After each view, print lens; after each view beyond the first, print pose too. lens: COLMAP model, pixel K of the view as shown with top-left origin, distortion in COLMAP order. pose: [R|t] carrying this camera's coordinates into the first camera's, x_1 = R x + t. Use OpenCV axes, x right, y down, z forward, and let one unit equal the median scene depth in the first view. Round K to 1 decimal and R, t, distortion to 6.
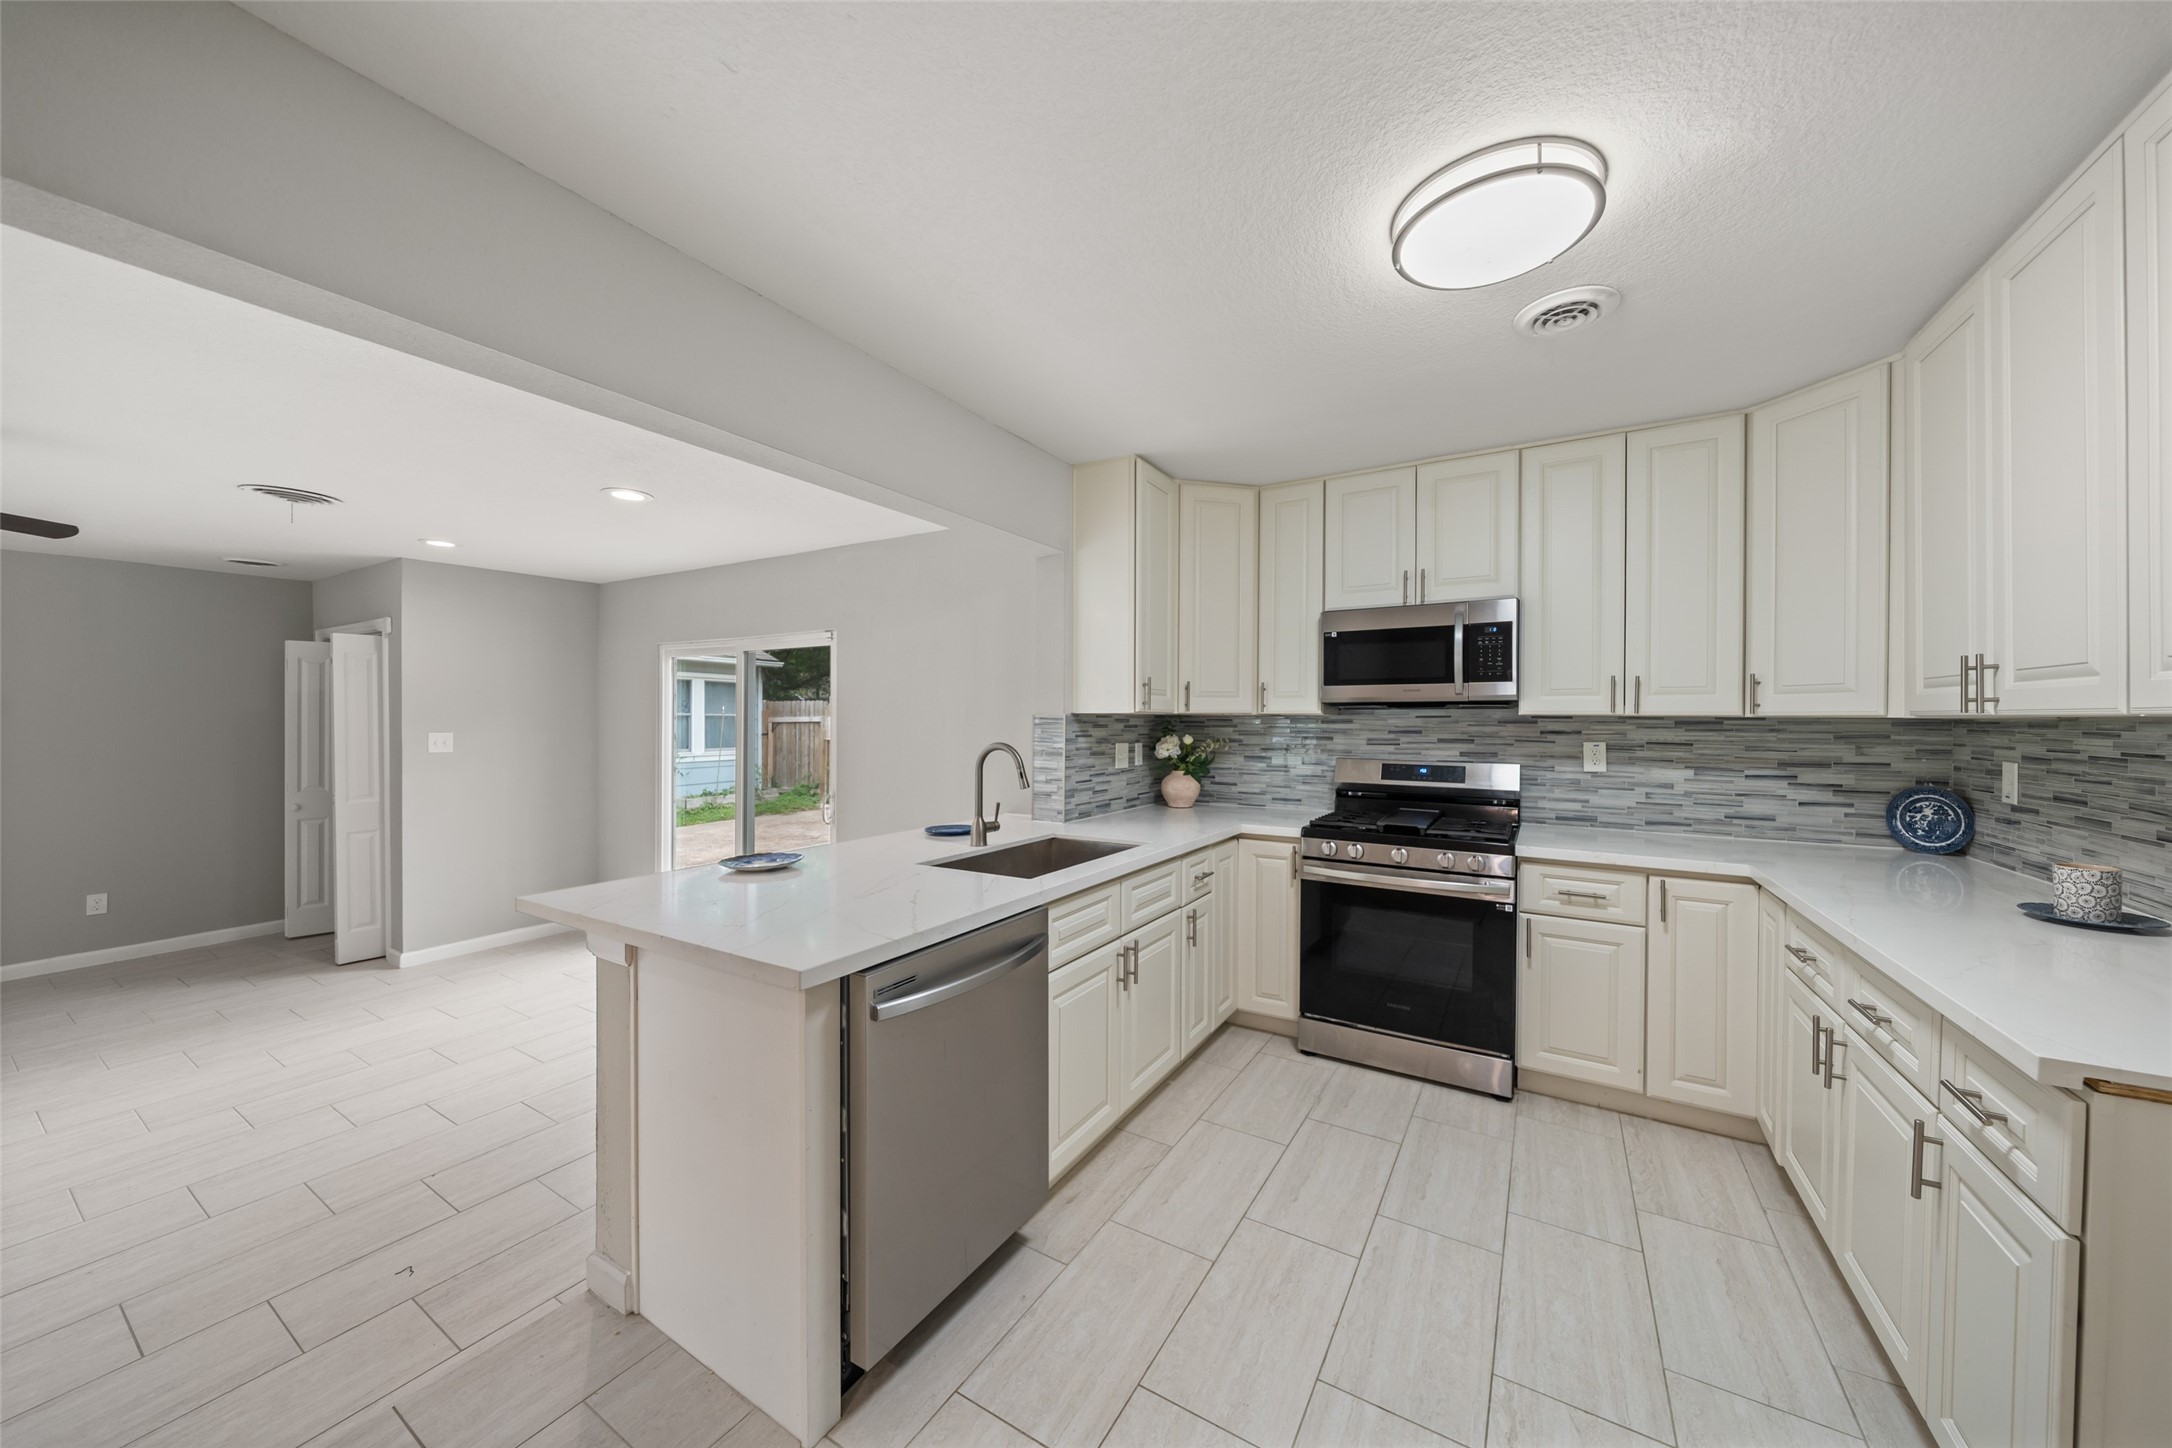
lens RADIAL K [[747.2, 0, 1105.1], [0, 747.2, 723.8], [0, 0, 1]] dist [-0.006675, -0.000174]
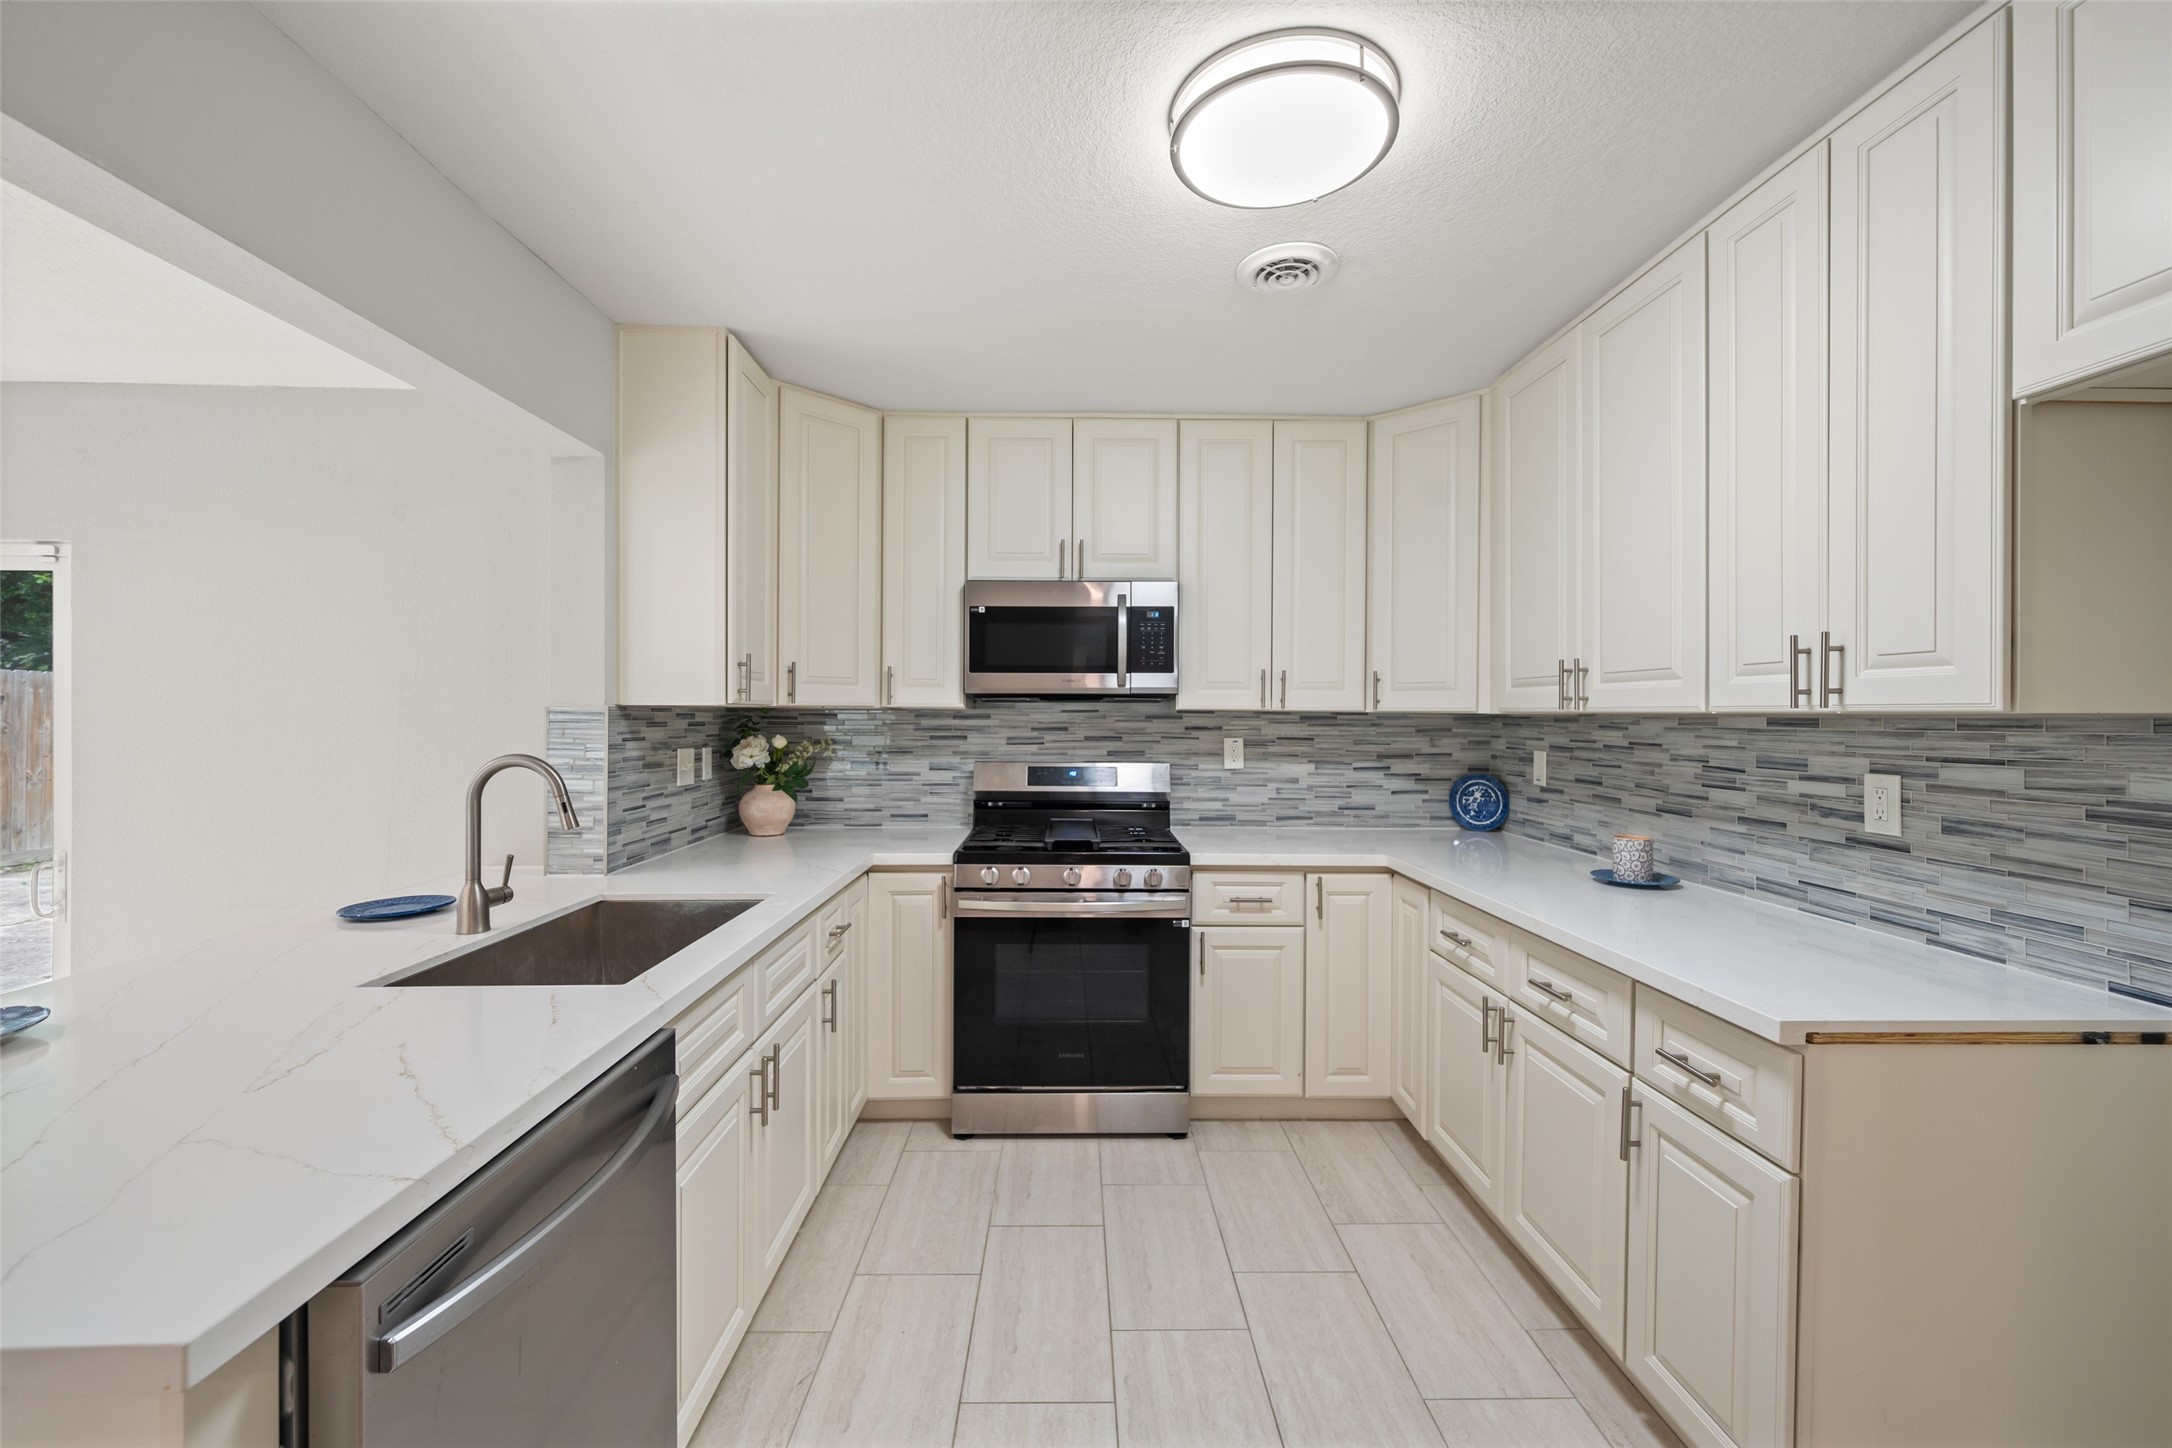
lens RADIAL K [[866.2, 0, 1074.8], [0, 866.2, 720.0], [0, 0, 1]] dist [-0.003382, 0.000166]
pose [[0.849541, -0.003538, 0.527511, -0.124685], [0.002065, 0.999992, 0.003380, -0.003383], [-0.527519, -0.001782, 0.849542, 0.178673]]
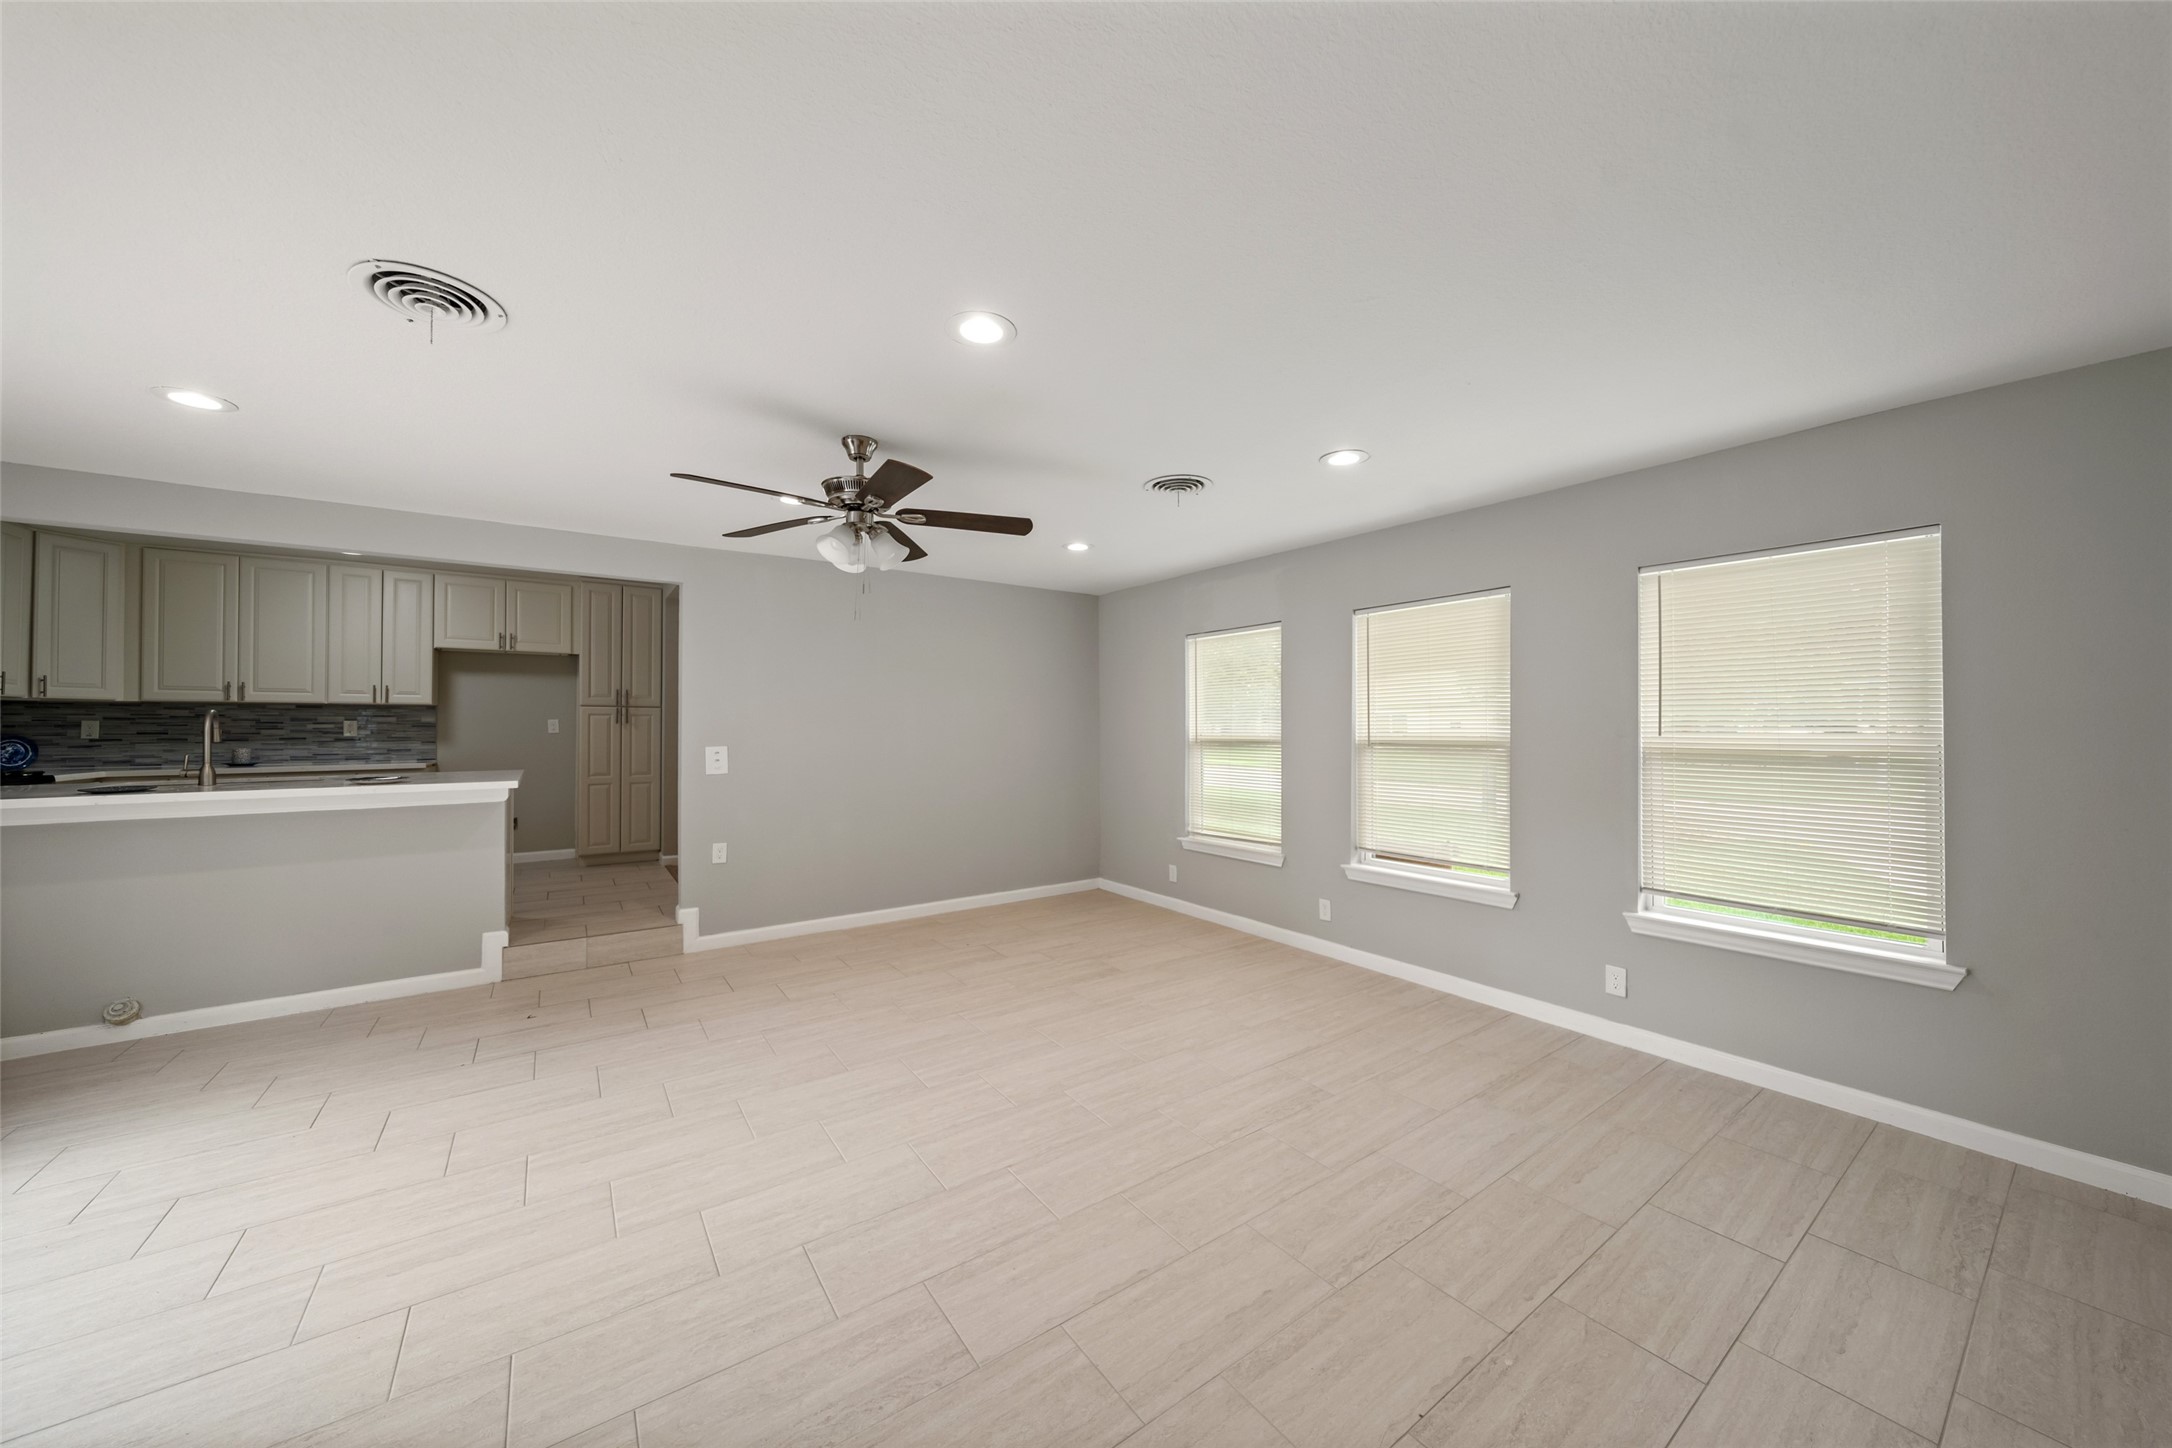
lens RADIAL K [[747.2, 0, 1099.4], [0, 747.2, 718.3], [0, 0, 1]] dist [-0.006675, -0.000174]
pose [[-0.918024, 0.000627, 0.396524, -2.123708], [-0.001711, 0.999983, -0.005543, 0.043777], [-0.396521, -0.005767, -0.918008, 1.544969]]
